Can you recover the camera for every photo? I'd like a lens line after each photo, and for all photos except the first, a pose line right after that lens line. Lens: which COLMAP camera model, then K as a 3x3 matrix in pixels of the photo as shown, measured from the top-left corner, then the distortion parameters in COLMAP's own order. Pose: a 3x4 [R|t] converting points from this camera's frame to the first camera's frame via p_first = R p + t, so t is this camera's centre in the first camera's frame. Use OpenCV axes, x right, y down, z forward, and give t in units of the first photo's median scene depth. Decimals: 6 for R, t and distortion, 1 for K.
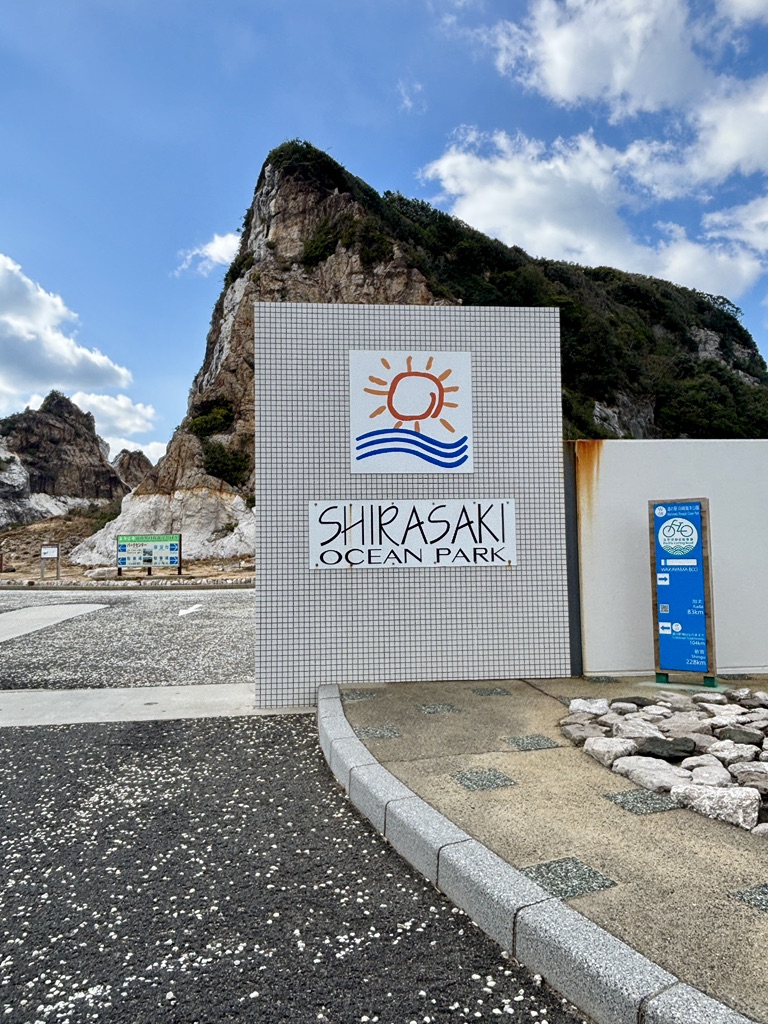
lens RADIAL K [[719.1, 0, 381.9], [0, 719.1, 540.8], [0, 0, 1]] dist [0.062005, -0.064704]
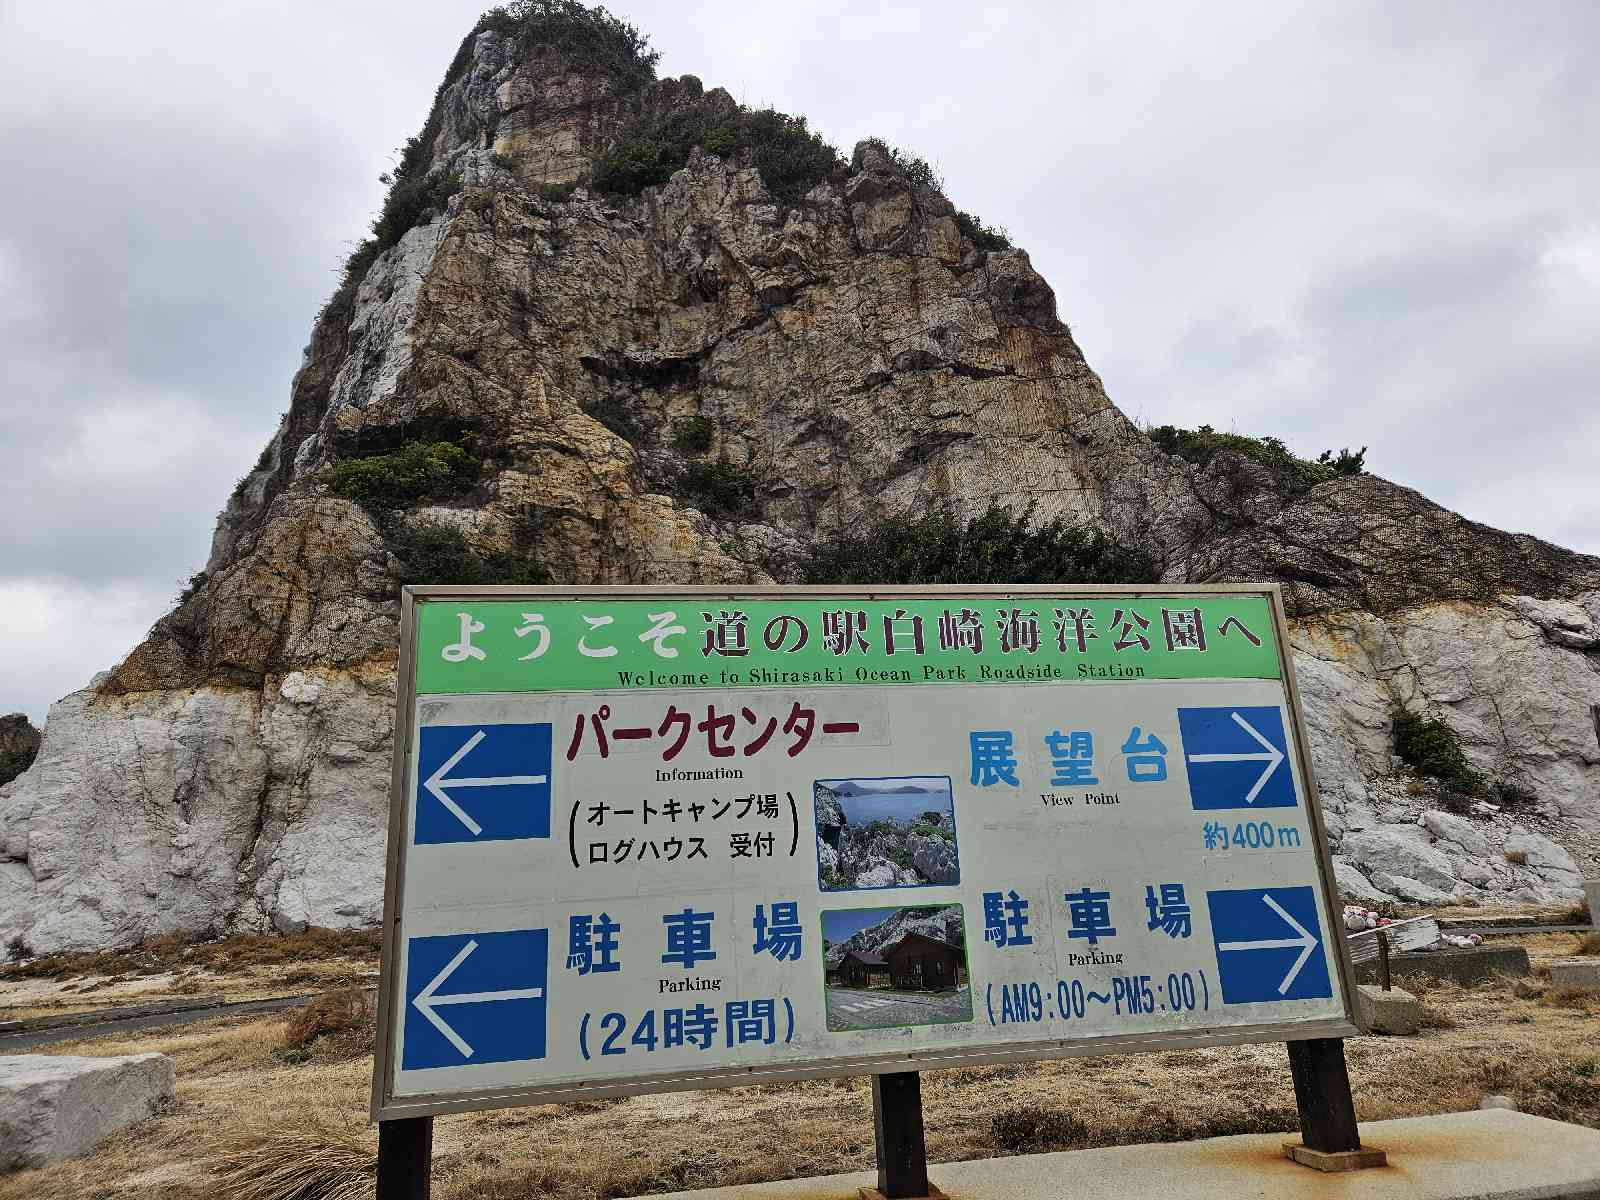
lens RADIAL K [[1071.5, 0, 795.4], [0, 1071.5, 610.8], [0, 0, 1]] dist [0.047324, -0.003371]
pose [[0.953970, 0.041407, 0.297029, -0.199364], [0.031906, 0.970789, -0.237806, 0.010537], [-0.298199, 0.236337, 0.924782, 0.495330]]
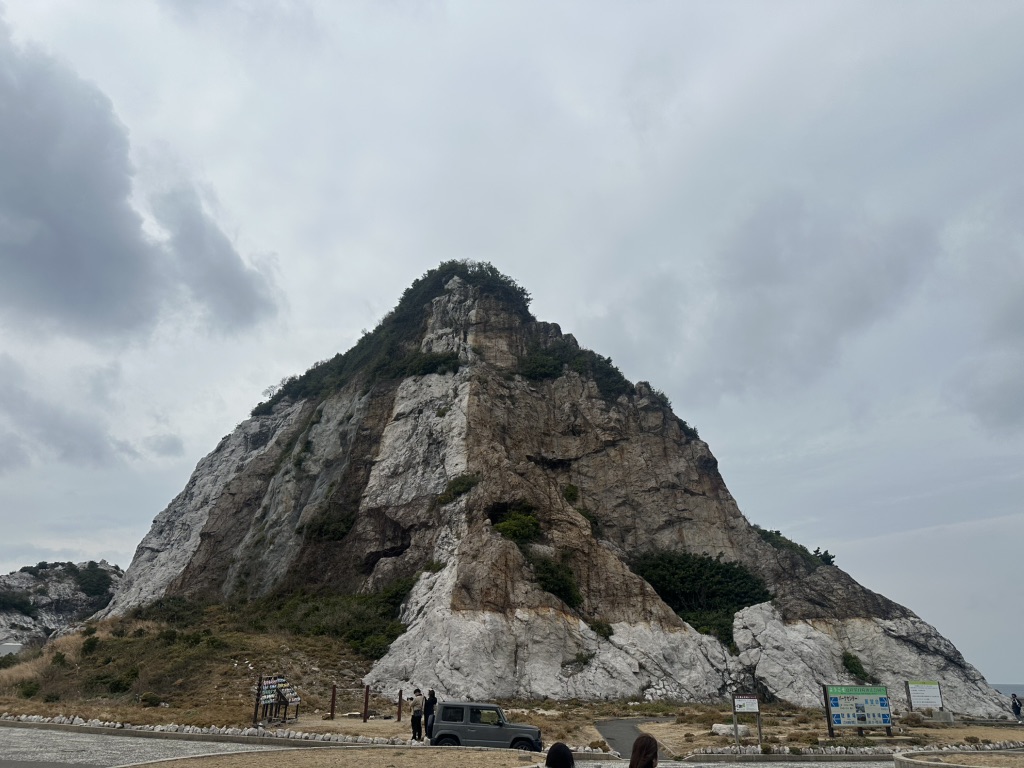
lens RADIAL K [[719.1, 0, 512.0], [0, 719.1, 384.0], [0, 0, 1]] dist [0.062005, -0.064704]
pose [[0.880894, 0.199756, 0.429096, -0.626203], [-0.036256, 0.932393, -0.359624, -0.008996], [-0.471923, 0.301233, 0.828581, 0.195998]]
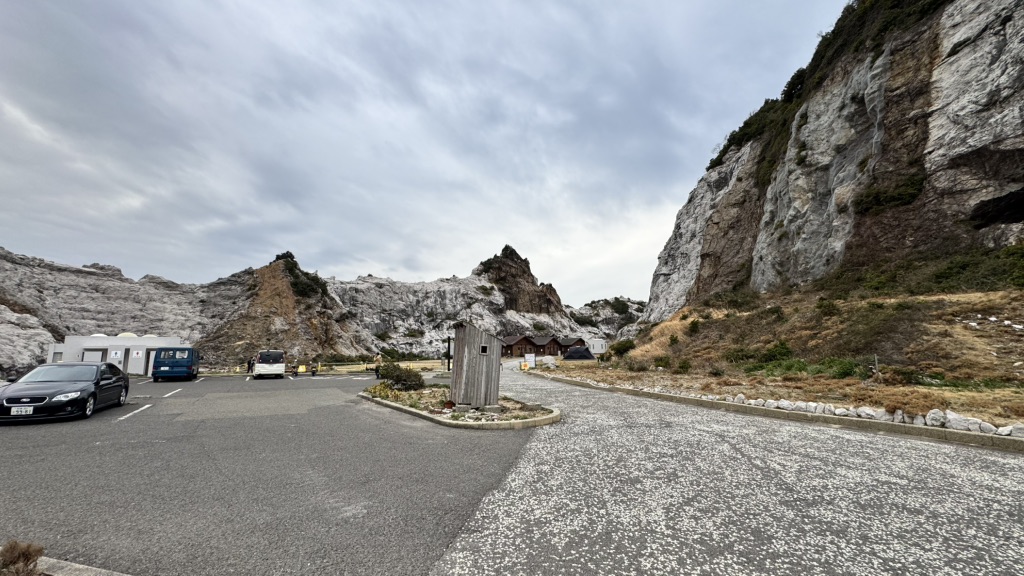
lens RADIAL K [[401.0, 0, 510.4], [0, 401.0, 288.9], [0, 0, 1]] dist [-0.002047, 0.000483]
pose [[0.967024, -0.049342, -0.249862, -0.734421], [0.014044, 0.989892, -0.141128, 0.010344], [0.254299, 0.132965, 0.957942, 0.654560]]
